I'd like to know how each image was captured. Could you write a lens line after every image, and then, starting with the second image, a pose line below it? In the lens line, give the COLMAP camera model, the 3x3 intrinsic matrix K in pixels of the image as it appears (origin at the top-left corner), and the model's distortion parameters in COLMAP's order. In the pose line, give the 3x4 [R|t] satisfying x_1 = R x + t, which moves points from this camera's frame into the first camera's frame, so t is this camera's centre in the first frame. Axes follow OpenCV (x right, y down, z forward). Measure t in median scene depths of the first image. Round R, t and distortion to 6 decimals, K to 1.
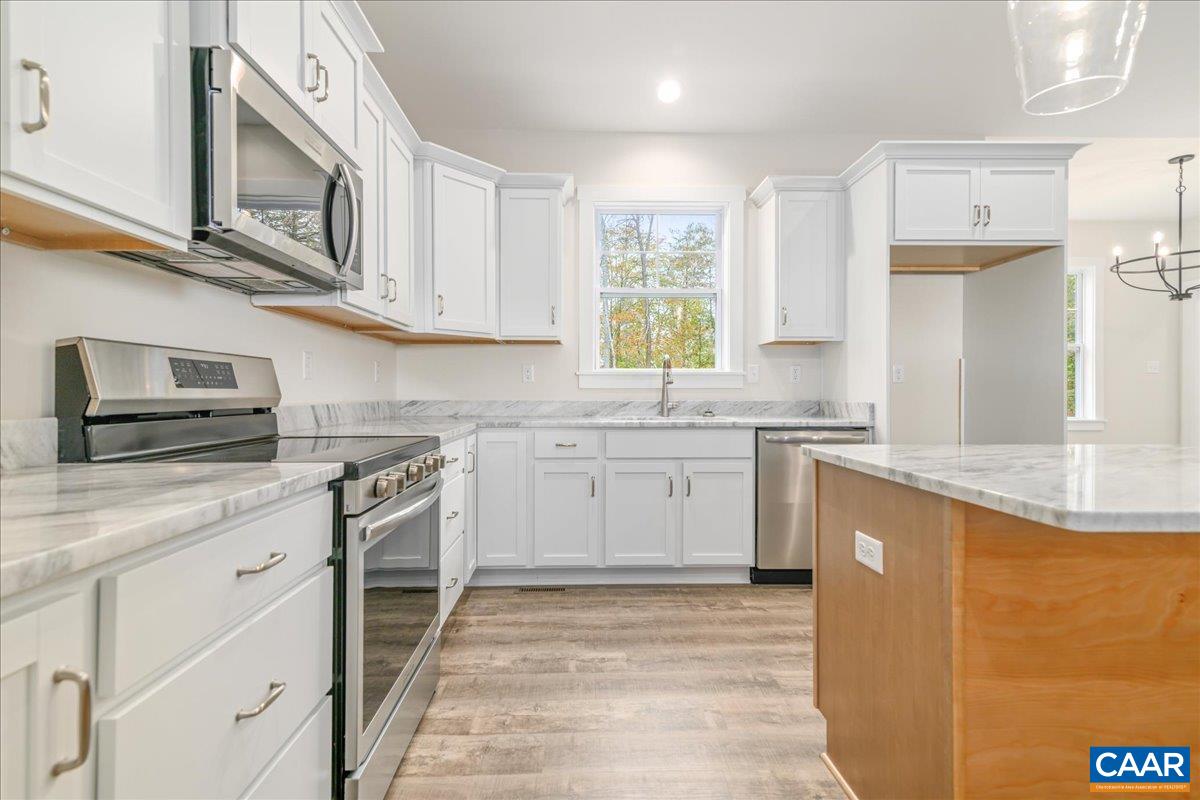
lens RADIAL K [[547.3, 0, 592.9], [0, 547.3, 393.2], [0, 0, 1]] dist [0.013733, -0.000870]
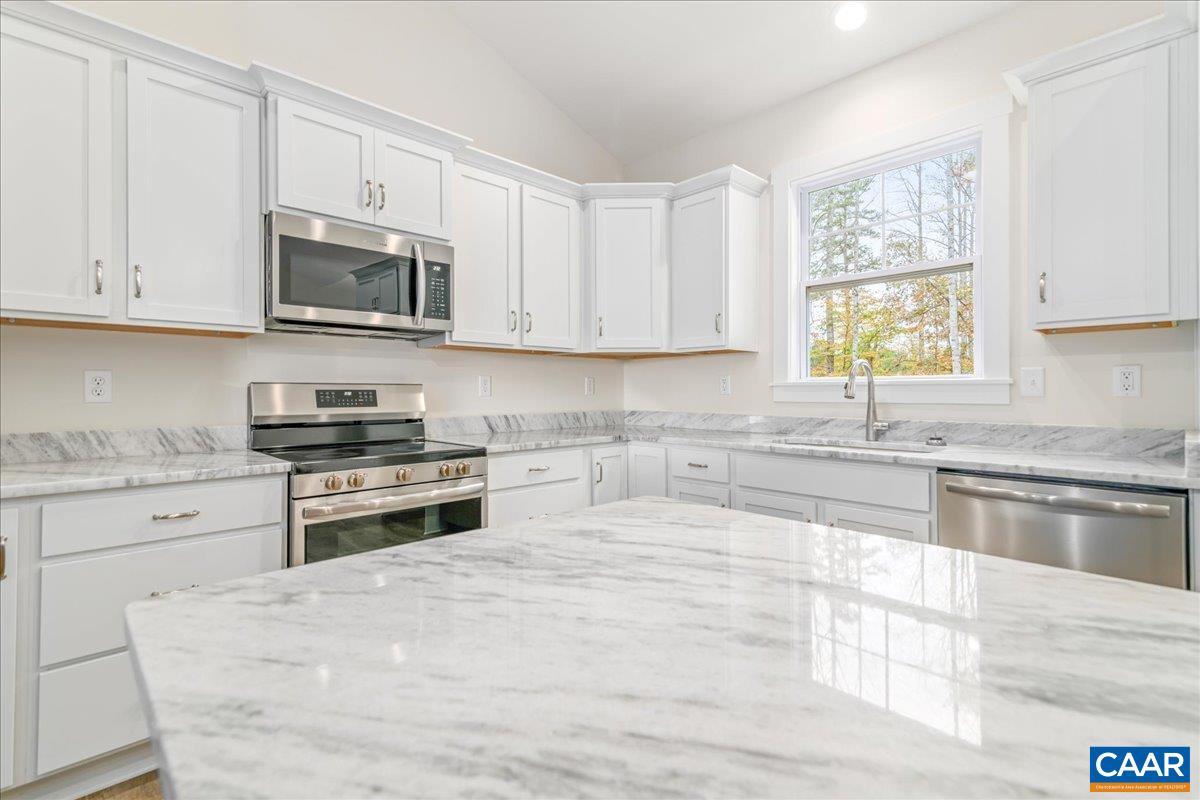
lens RADIAL K [[547.3, 0, 595.6], [0, 547.3, 385.7], [0, 0, 1]] dist [0.013733, -0.000870]
pose [[0.671046, -0.009776, -0.741351, 0.545698], [0.000040, 0.999914, -0.013150, -0.028759], [0.741416, 0.008794, 0.670988, 0.264389]]
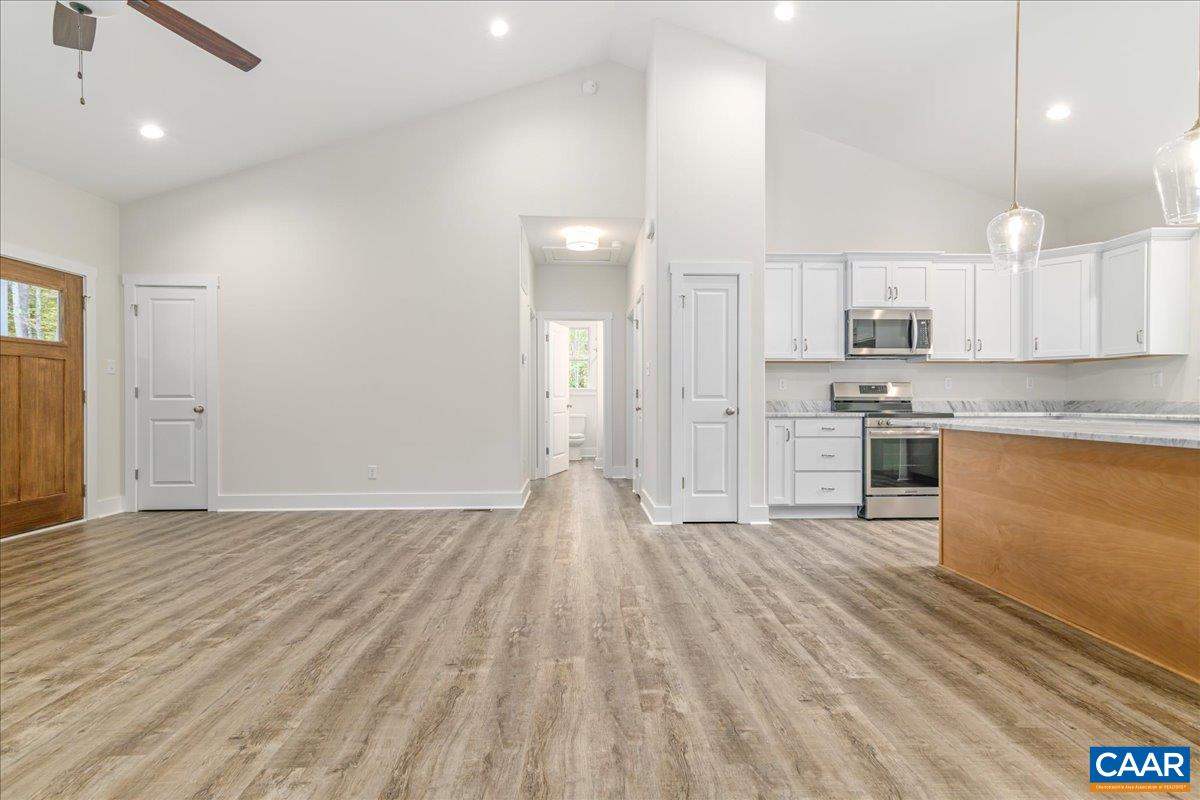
lens RADIAL K [[547.3, 0, 599.3], [0, 547.3, 400.8], [0, 0, 1]] dist [0.013733, -0.000870]
pose [[0.017038, 0.003431, -0.999849, 1.457680], [-0.002797, 0.999990, 0.003384, 0.015410], [0.999851, 0.002739, 0.017048, -0.397102]]
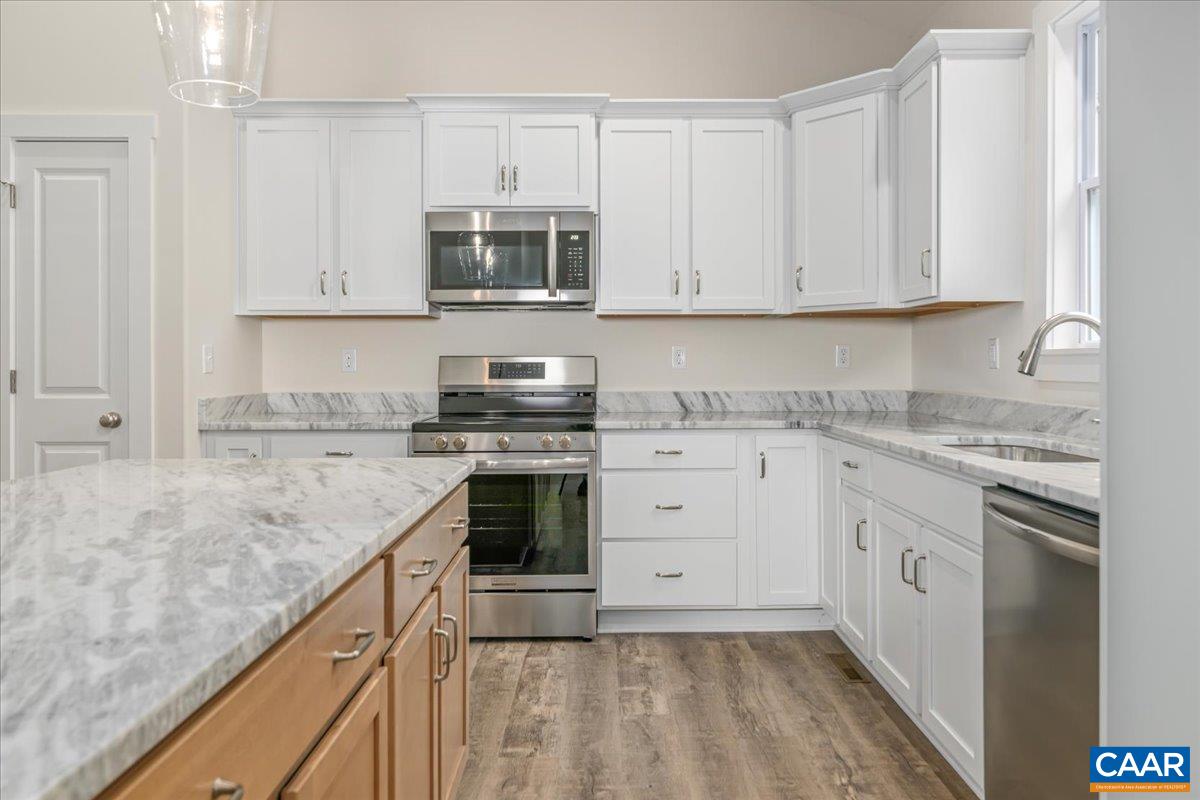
lens RADIAL K [[805.7, 0, 611.4], [0, 805.7, 363.7], [0, 0, 1]] dist [0.002621, -0.001932]
pose [[-0.012043, -0.001325, -0.999927, 0.993219], [-0.001134, 0.999998, -0.001311, -0.029658], [0.999927, 0.001118, -0.012044, 0.749446]]
